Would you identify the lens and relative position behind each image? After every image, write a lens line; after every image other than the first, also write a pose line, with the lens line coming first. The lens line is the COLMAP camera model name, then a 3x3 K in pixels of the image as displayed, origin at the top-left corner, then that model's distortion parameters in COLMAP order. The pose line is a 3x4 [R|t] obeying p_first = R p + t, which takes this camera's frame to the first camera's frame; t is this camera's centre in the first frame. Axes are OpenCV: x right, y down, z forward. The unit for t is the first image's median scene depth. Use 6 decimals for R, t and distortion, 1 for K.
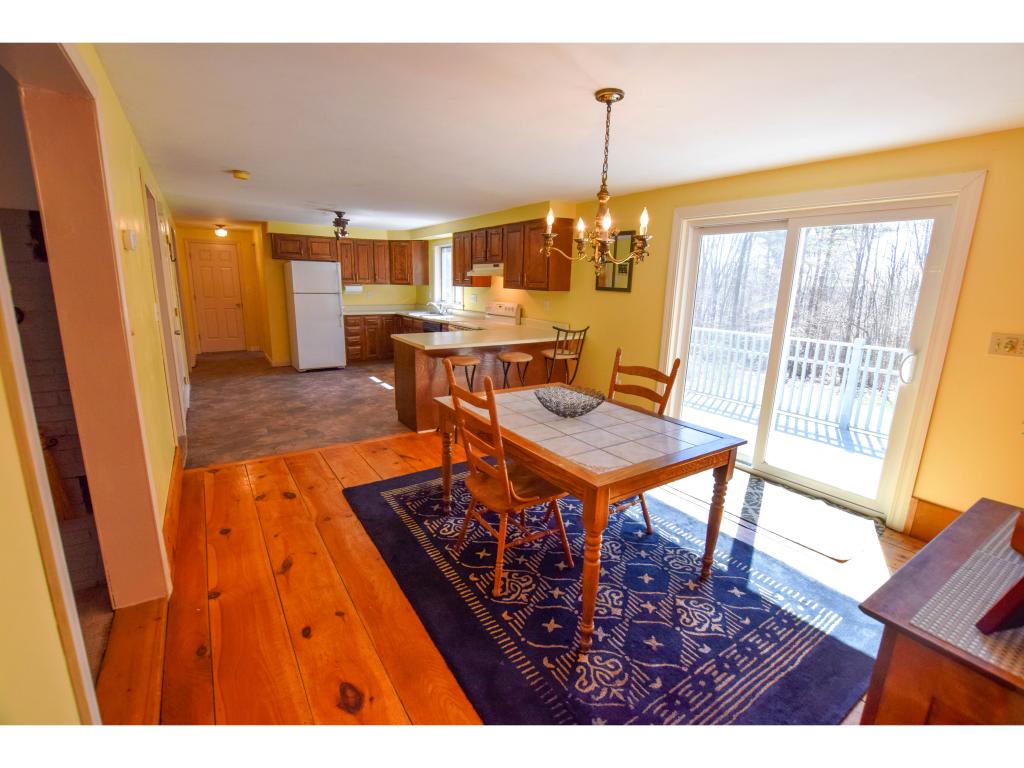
lens RADIAL K [[453.0, 0, 510.9], [0, 453.0, 384.0], [0, 0, 1]] dist [-0.035839, 0.005621]
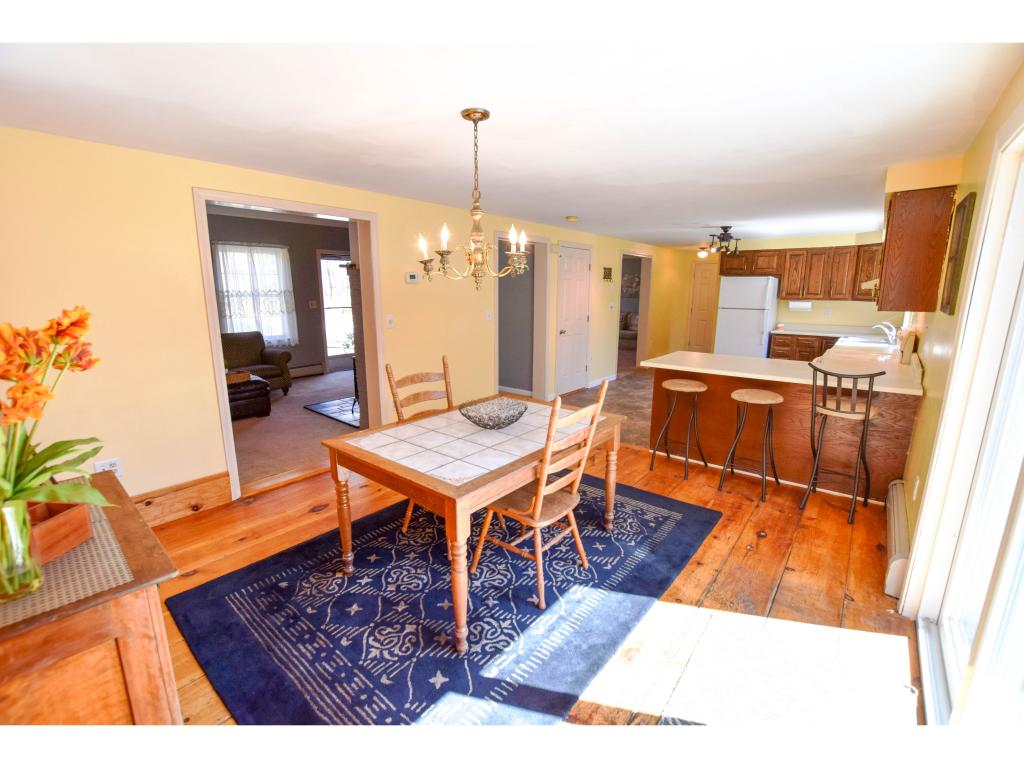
lens RADIAL K [[453.0, 0, 510.9], [0, 453.0, 384.0], [0, 0, 1]] dist [-0.035839, 0.005621]
pose [[0.287213, 0.171570, -0.942376, 0.448120], [-0.202477, 0.972471, 0.115339, -0.062654], [0.936222, 0.157683, 0.314045, 0.291563]]
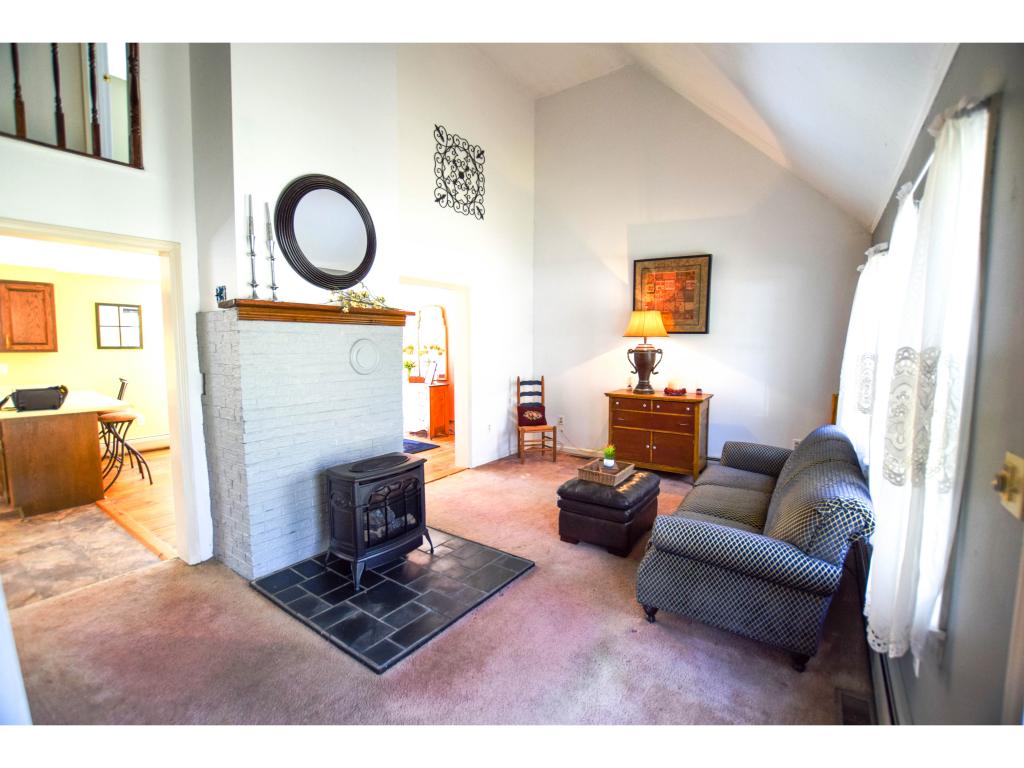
lens RADIAL K [[453.0, 0, 510.9], [0, 453.0, 384.0], [0, 0, 1]] dist [-0.035839, 0.005621]
pose [[-0.353080, -0.115076, 0.928489, -1.027356], [0.188719, 0.963248, 0.191149, -0.110643], [-0.916362, 0.242714, -0.318386, 0.323786]]
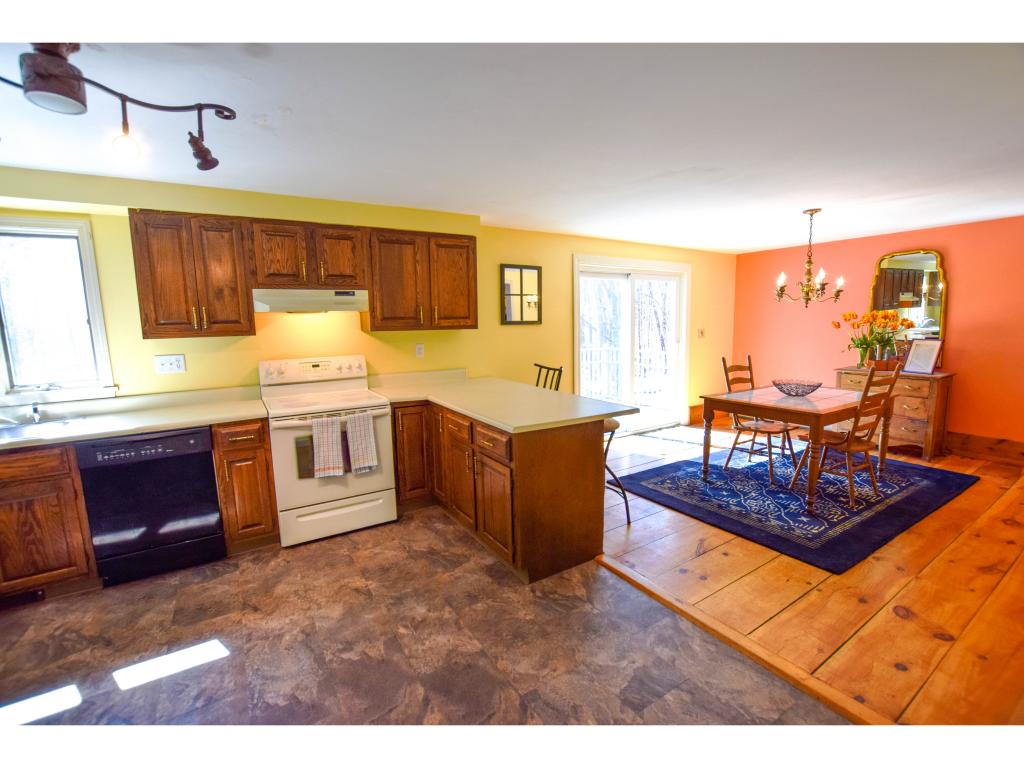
lens RADIAL K [[453.0, 0, 510.9], [0, 453.0, 384.0], [0, 0, 1]] dist [-0.035839, 0.005621]
pose [[0.031293, -0.163994, 0.985965, -0.593201], [0.239545, 0.958930, 0.151895, -0.184029], [-0.970381, 0.231430, 0.069292, 0.764906]]
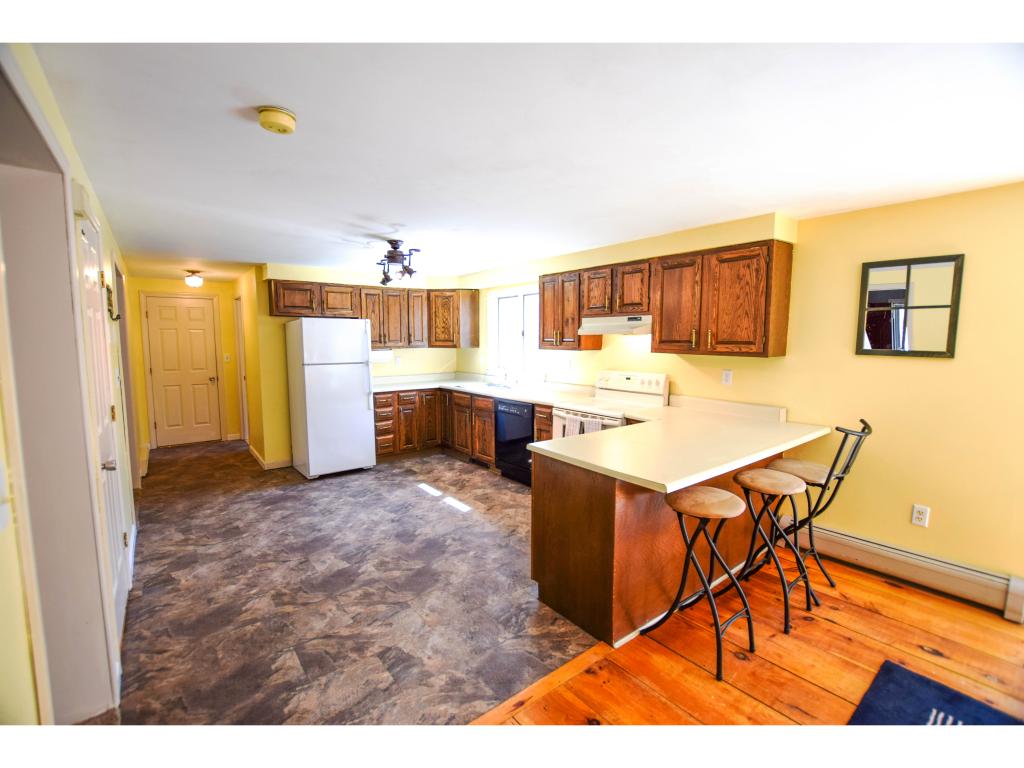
lens RADIAL K [[453.0, 0, 510.9], [0, 453.0, 384.0], [0, 0, 1]] dist [-0.035839, 0.005621]
pose [[0.997007, -0.030307, 0.071117, -0.257023], [0.038566, 0.992289, -0.117795, -0.094154], [-0.066999, 0.120185, 0.990488, 0.359321]]
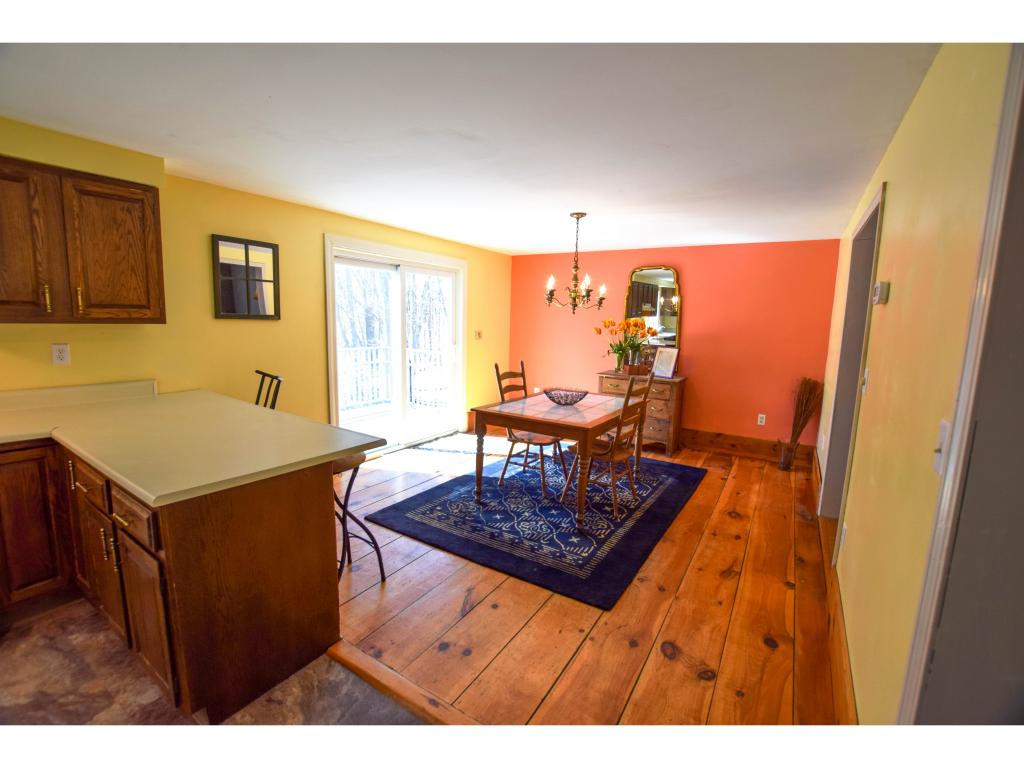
lens RADIAL K [[453.0, 0, 510.9], [0, 453.0, 384.0], [0, 0, 1]] dist [-0.035839, 0.005621]
pose [[-0.400974, -0.170996, 0.899989, -0.480888], [0.162746, 0.953501, 0.253672, -0.171430], [-0.901517, 0.248185, -0.354500, 0.699667]]
